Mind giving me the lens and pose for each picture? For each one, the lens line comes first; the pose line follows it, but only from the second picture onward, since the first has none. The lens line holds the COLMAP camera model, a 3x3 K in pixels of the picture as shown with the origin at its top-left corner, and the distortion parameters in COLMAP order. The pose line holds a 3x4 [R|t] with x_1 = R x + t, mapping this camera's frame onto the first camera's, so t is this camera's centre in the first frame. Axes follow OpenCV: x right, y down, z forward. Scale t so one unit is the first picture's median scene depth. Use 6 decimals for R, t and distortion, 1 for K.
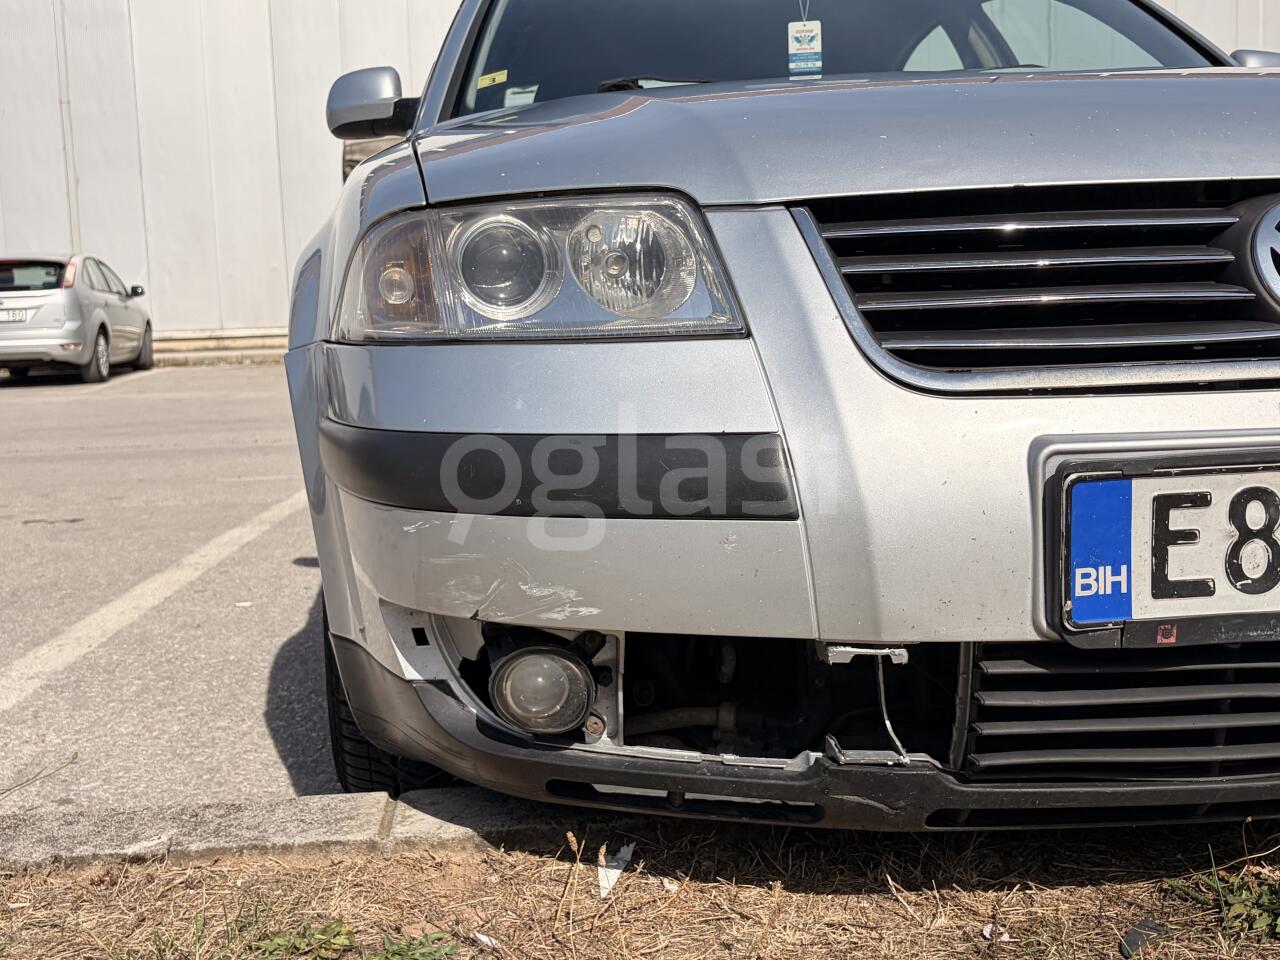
lens RADIAL K [[1512.0, 0, 637.5], [0, 1512.0, 486.5], [0, 0, 1]] dist [0.024728, 0.000000]
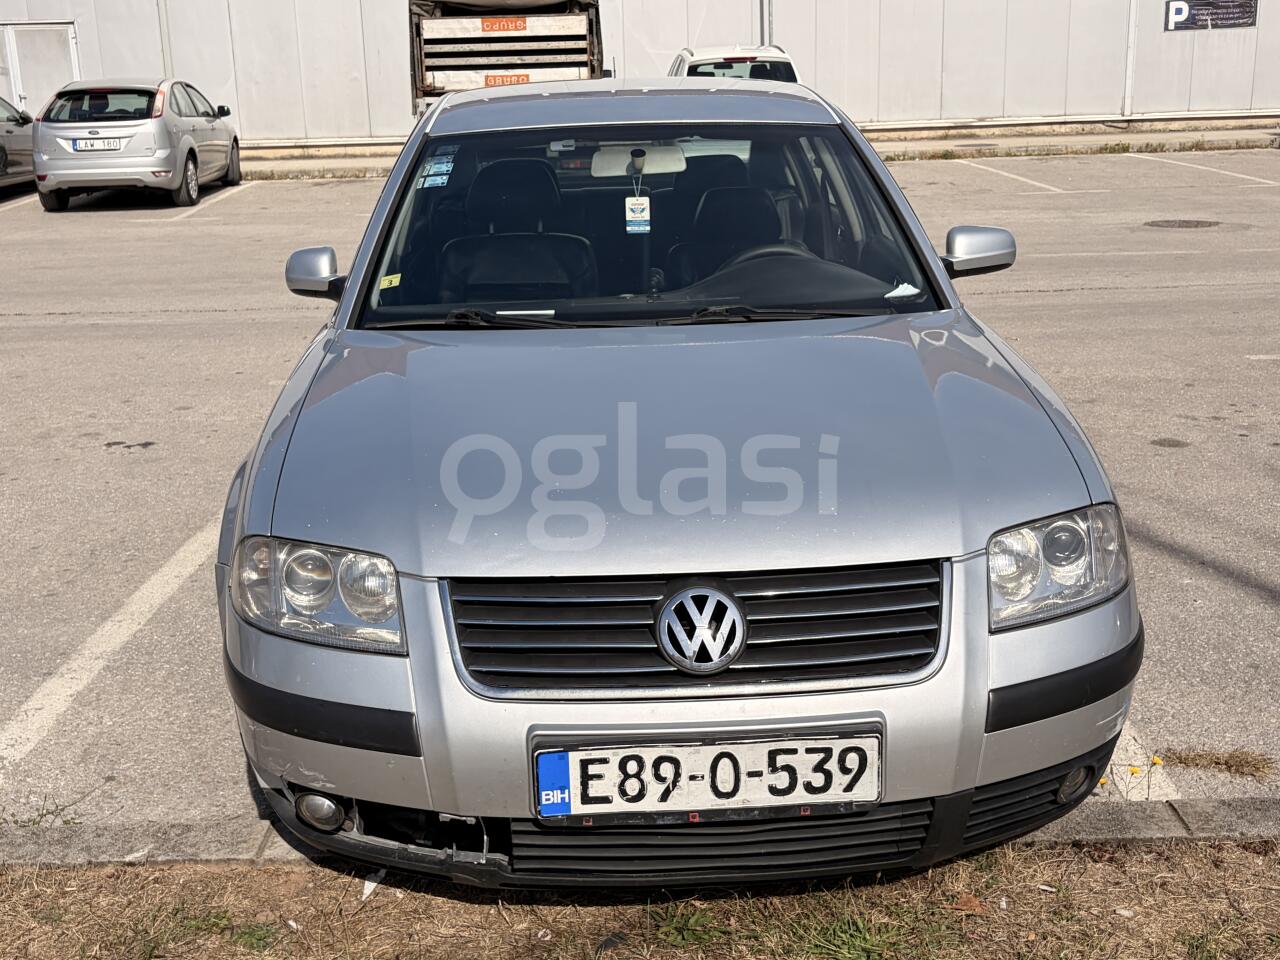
lens RADIAL K [[1512.0, 0, 639.7], [0, 1512.0, 476.2], [0, 0, 1]] dist [0.024728, 0.000000]
pose [[0.997668, 0.027058, -0.062662, 0.397091], [-0.017430, 0.988627, 0.149377, -0.509339], [0.065991, -0.147937, 0.986793, -0.737128]]
